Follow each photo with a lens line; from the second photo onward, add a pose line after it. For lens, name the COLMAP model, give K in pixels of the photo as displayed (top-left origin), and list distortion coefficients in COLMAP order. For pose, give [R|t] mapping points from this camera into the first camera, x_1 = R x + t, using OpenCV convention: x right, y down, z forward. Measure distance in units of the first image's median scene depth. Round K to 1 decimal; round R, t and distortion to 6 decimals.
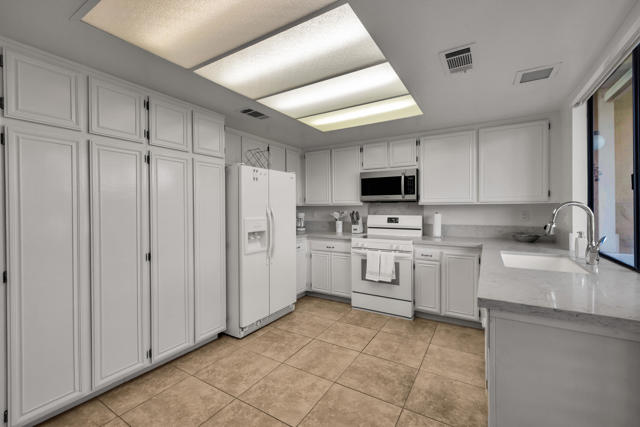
lens RADIAL K [[271.2, 0, 307.5], [0, 271.2, 210.8], [0, 0, 1]] dist [0.001783, 0.000084]
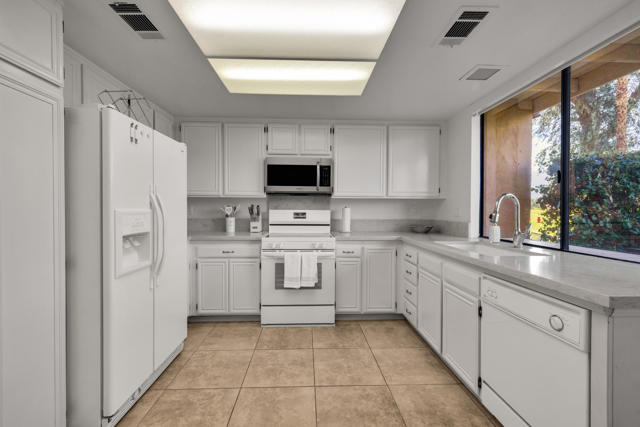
lens RADIAL K [[275.4, 0, 312.4], [0, 275.4, 212.3], [0, 0, 1]] dist [0.002381, -0.000028]
pose [[0.822352, 0.002505, 0.568973, -0.192630], [-0.004802, 0.999985, 0.002538, 0.025462], [-0.568959, -0.004820, 0.822352, 0.288787]]
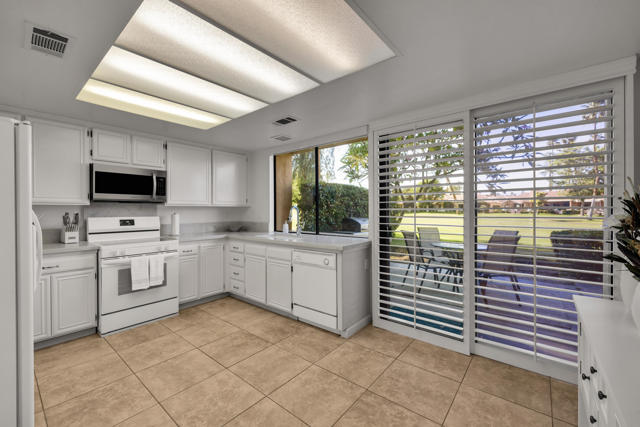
lens RADIAL K [[275.4, 0, 312.4], [0, 275.4, 212.3], [0, 0, 1]] dist [0.002381, -0.000028]
pose [[0.133415, -0.004579, 0.991050, -0.607086], [0.009979, 0.999945, 0.003277, 0.004430], [-0.991010, 0.009452, 0.133453, 0.324885]]
